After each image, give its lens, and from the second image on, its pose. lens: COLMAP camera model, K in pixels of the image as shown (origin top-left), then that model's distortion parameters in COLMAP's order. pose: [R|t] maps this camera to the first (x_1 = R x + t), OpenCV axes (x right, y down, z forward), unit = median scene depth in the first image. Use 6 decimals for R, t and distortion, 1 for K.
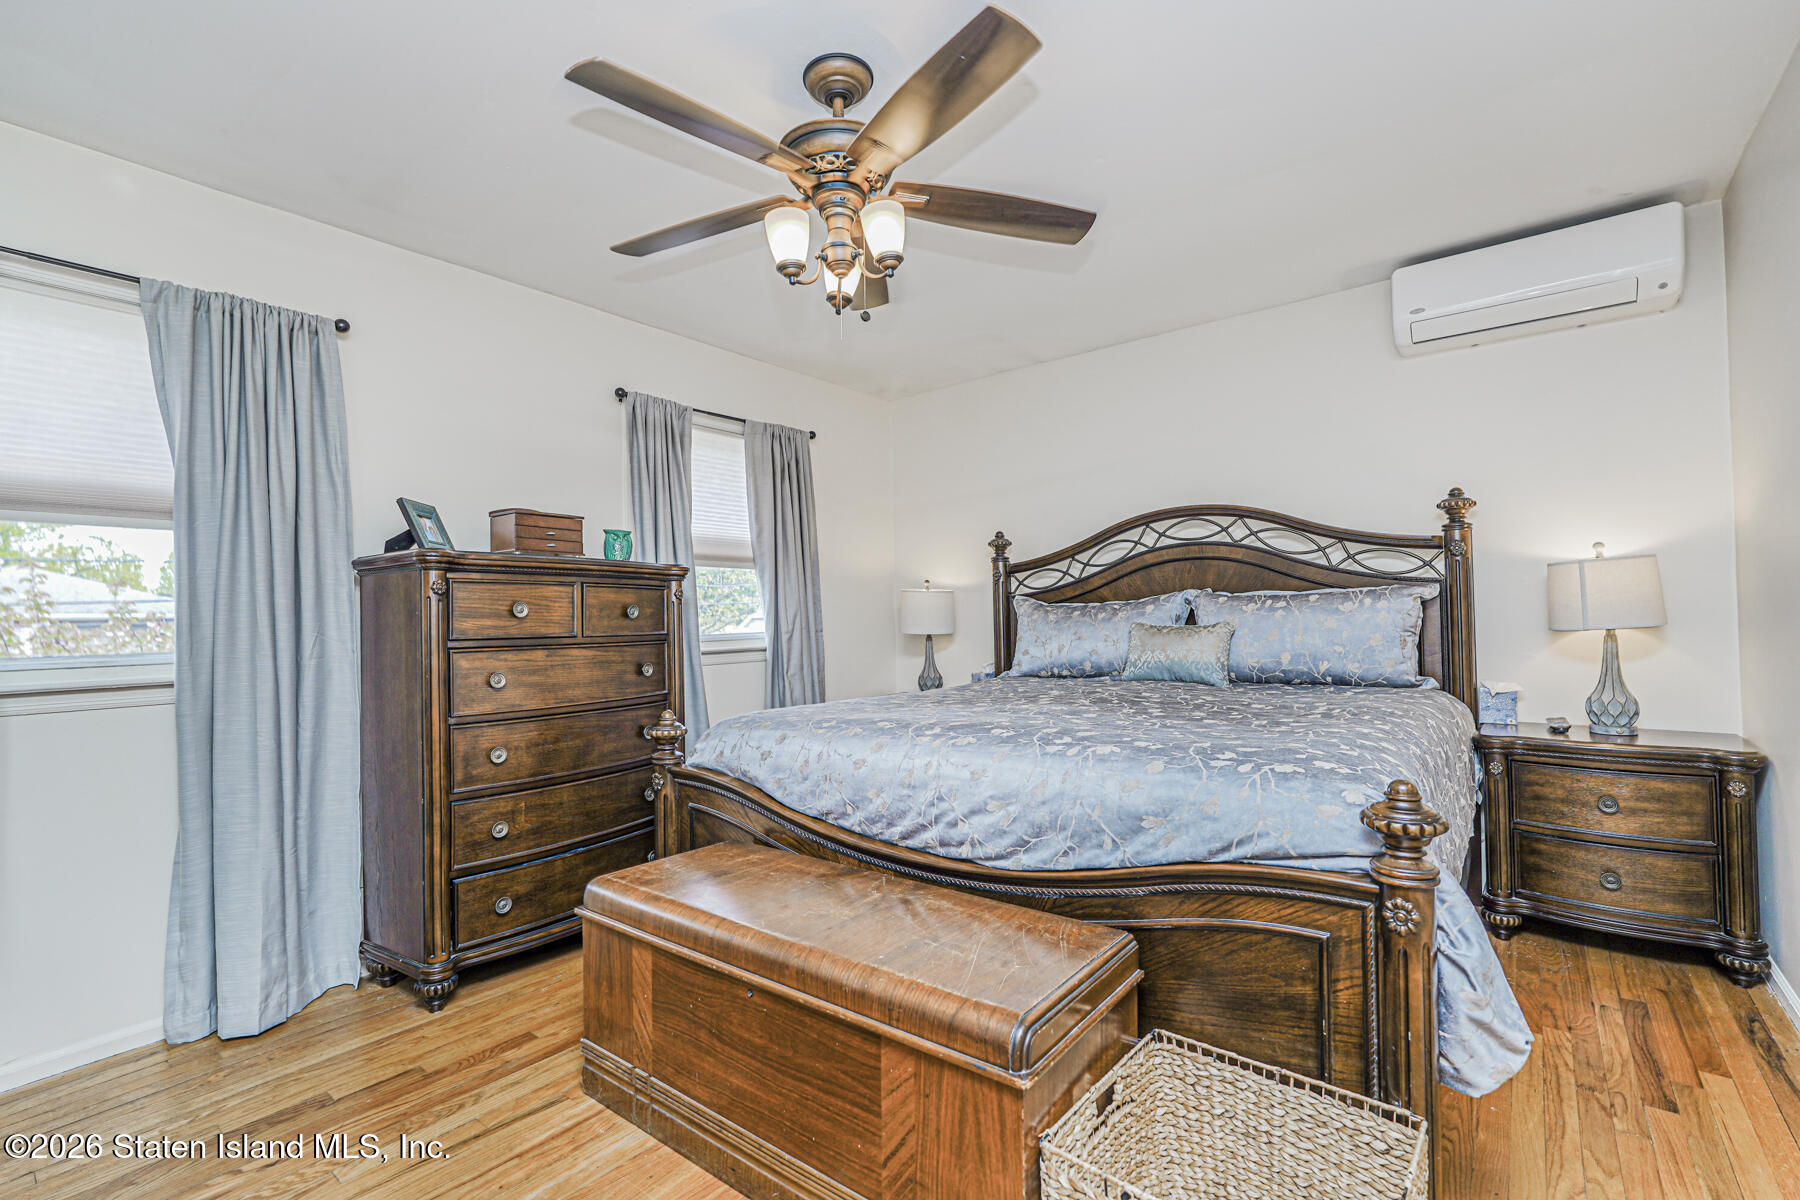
lens RADIAL K [[796.3, 0, 900.4], [0, 796.3, 604.5], [0, 0, 1]] dist [-0.015610, 0.009306]
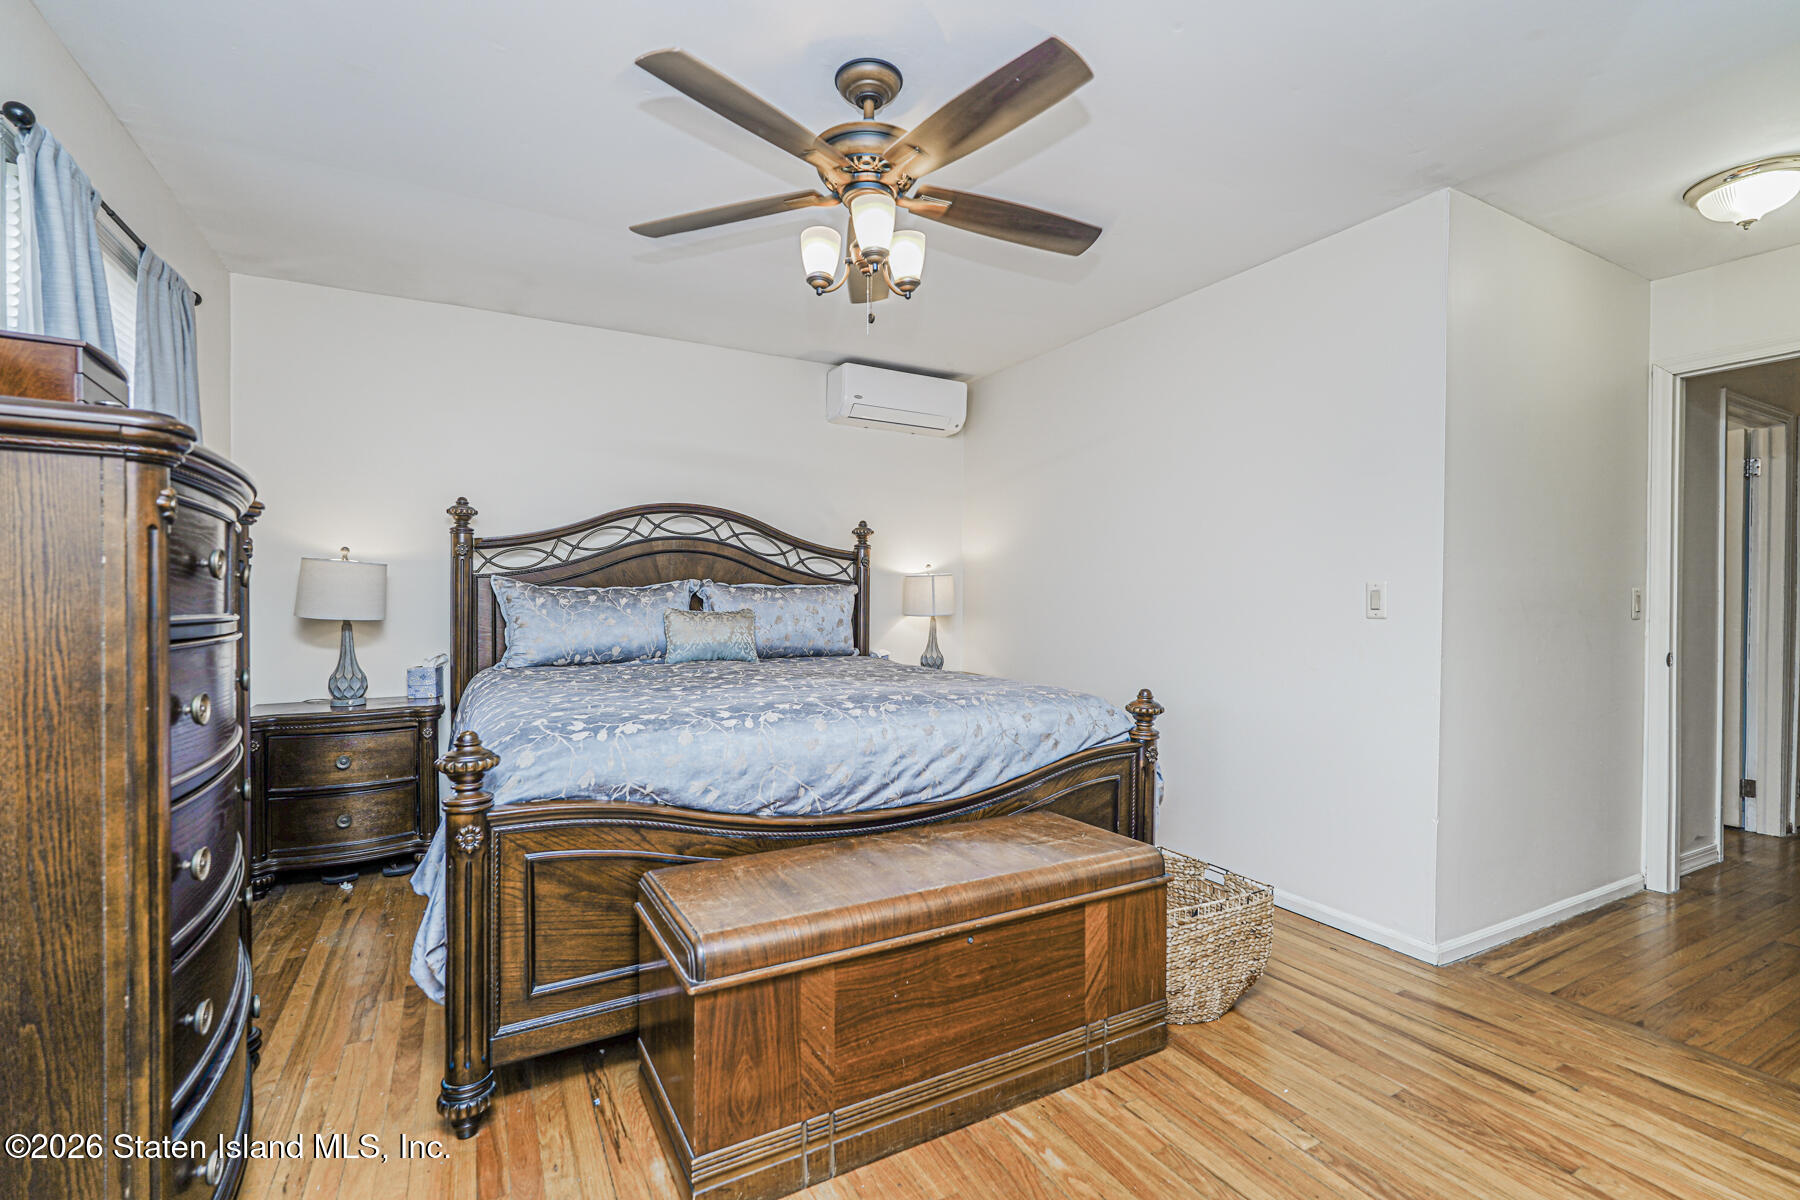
lens RADIAL K [[796.3, 0, 894.9], [0, 796.3, 605.5], [0, 0, 1]] dist [-0.015610, 0.009306]
pose [[0.395151, 0.015644, 0.918483, -0.804936], [-0.029752, 0.999548, -0.004225, 0.020906], [-0.918134, -0.025657, 0.395438, 0.431125]]
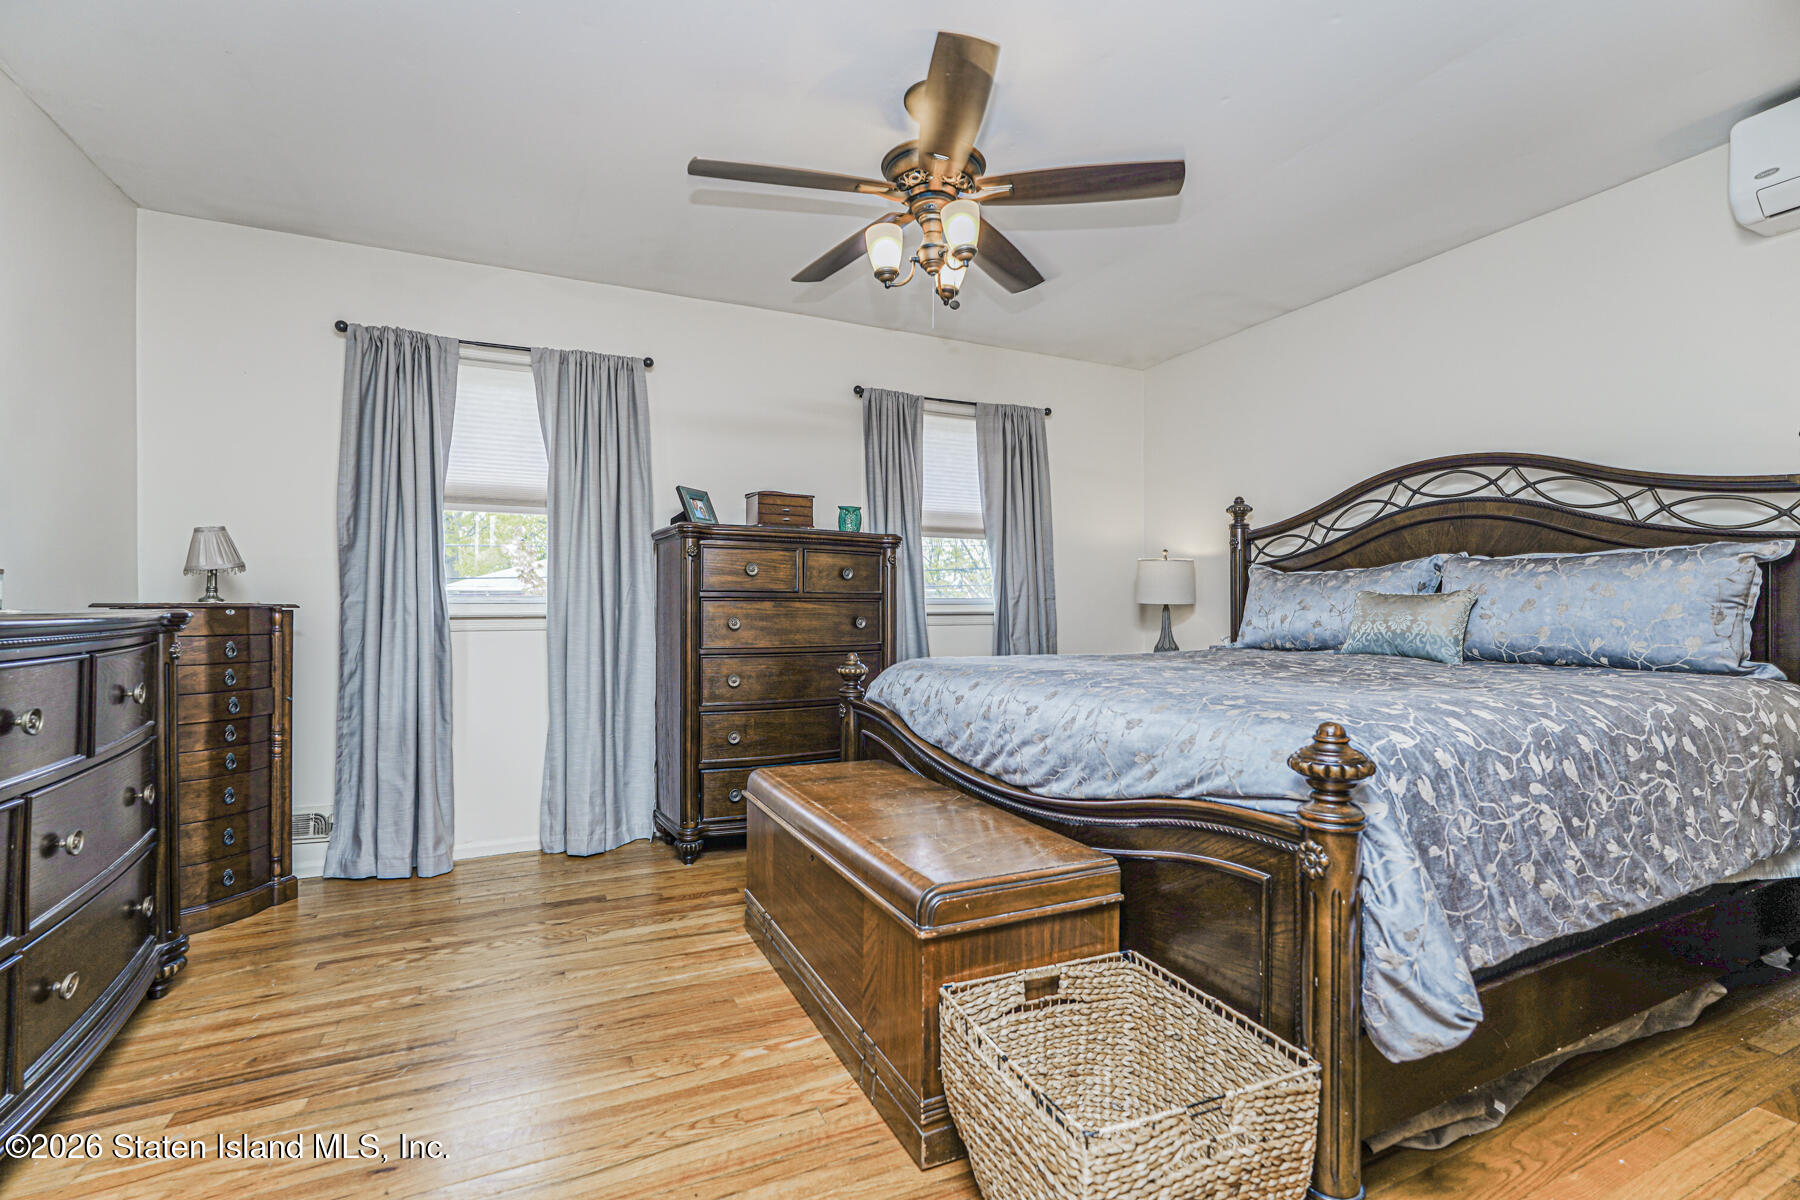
lens RADIAL K [[796.3, 0, 897.6], [0, 796.3, 605.3], [0, 0, 1]] dist [-0.015610, 0.009306]
pose [[0.896001, 0.019732, -0.443612, 0.317813], [-0.010377, 0.999670, 0.023506, 0.033770], [0.443930, -0.016458, 0.895910, -0.050454]]
